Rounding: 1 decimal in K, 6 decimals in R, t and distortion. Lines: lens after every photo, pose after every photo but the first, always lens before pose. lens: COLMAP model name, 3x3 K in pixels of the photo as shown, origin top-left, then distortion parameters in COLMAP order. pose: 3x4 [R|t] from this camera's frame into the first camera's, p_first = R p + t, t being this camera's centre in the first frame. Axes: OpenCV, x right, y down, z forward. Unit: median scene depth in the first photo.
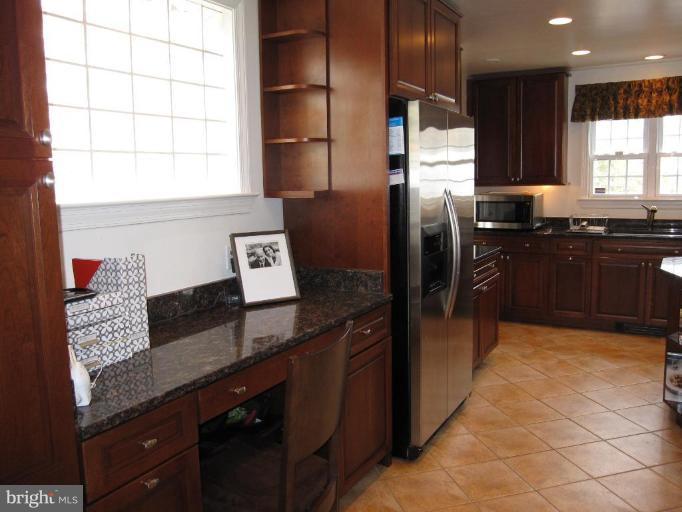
lens RADIAL K [[567.0, 0, 343.4], [0, 567.0, 252.4], [0, 0, 1]] dist [-0.076867, 0.045873]
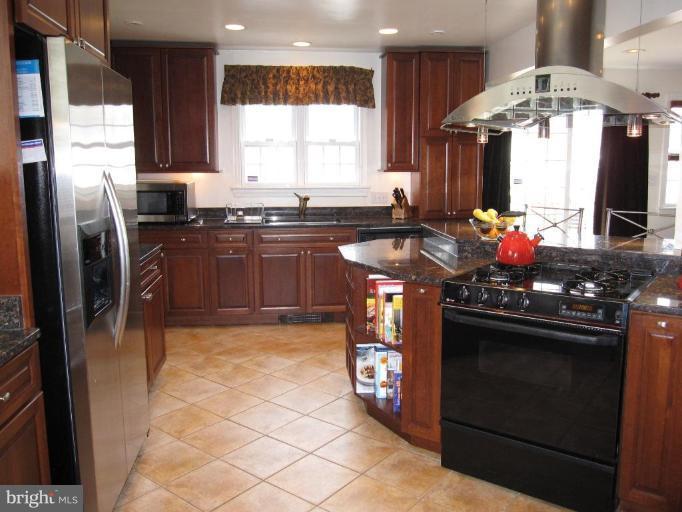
lens RADIAL K [[567.0, 0, 343.4], [0, 567.0, 252.4], [0, 0, 1]] dist [-0.076867, 0.045873]
pose [[0.797157, -0.066871, 0.600057, -0.008536], [0.057997, 0.997733, 0.034141, -0.009761], [-0.600980, 0.007586, 0.799228, 0.156444]]
